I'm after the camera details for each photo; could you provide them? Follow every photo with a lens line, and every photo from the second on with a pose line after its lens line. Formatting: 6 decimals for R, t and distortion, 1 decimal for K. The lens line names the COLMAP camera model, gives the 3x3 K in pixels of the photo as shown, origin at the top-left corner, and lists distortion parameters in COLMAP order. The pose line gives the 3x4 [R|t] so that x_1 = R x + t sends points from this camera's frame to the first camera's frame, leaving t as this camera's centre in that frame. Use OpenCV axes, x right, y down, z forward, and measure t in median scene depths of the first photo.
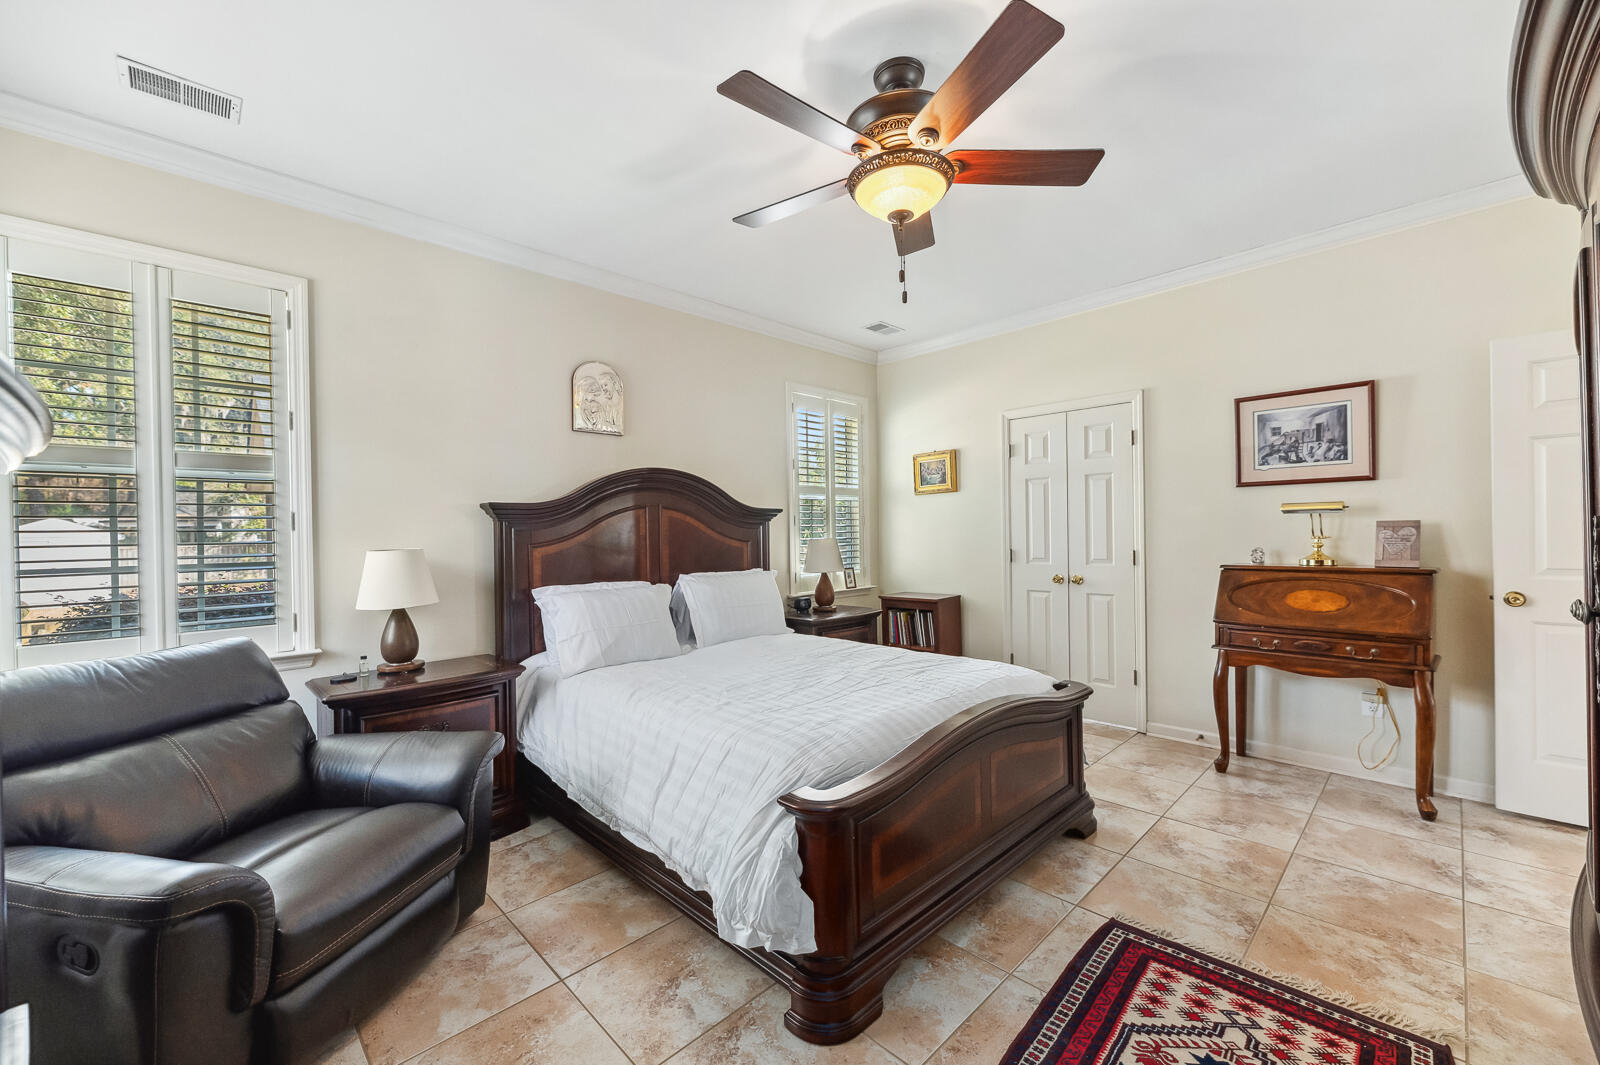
lens RADIAL K [[635.2, 0, 800.3], [0, 635.2, 529.0], [0, 0, 1]] dist [0.005354, -0.001707]
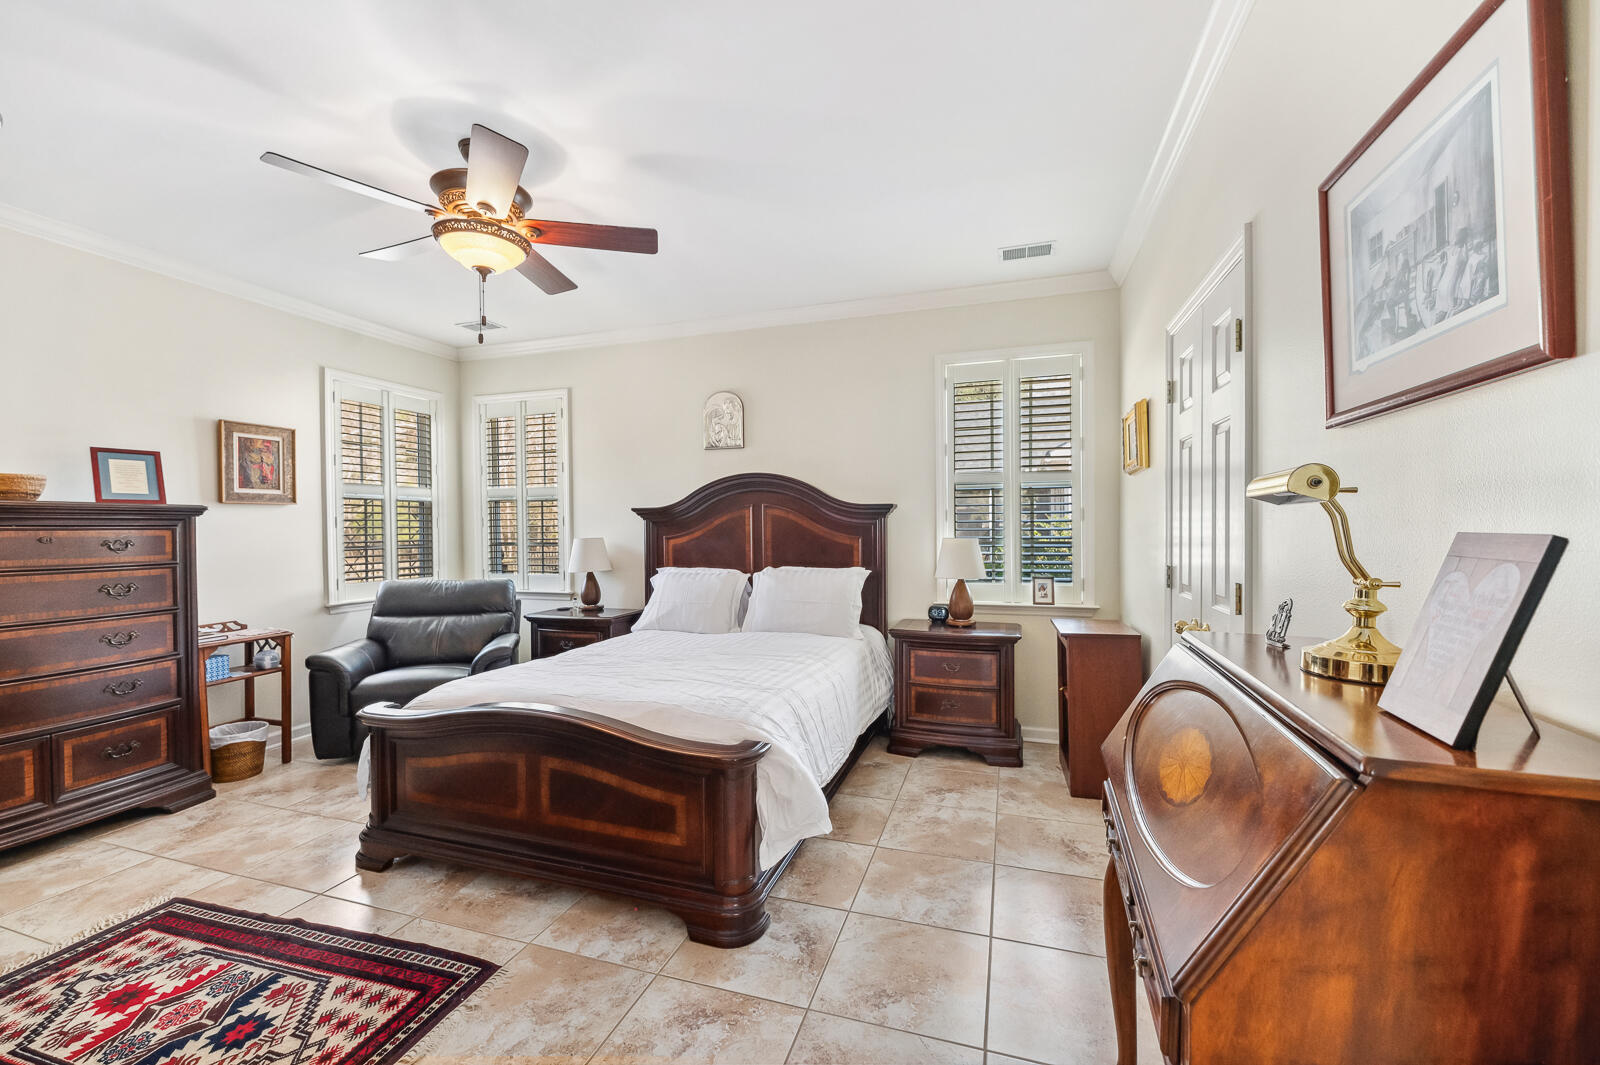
lens RADIAL K [[635.2, 0, 804.6], [0, 635.2, 527.4], [0, 0, 1]] dist [0.005354, -0.001707]
pose [[0.458808, 0.014599, -0.888415, 1.177134], [0.005459, 0.999800, 0.019249, -0.025424], [0.888518, -0.013682, 0.458637, 0.771484]]
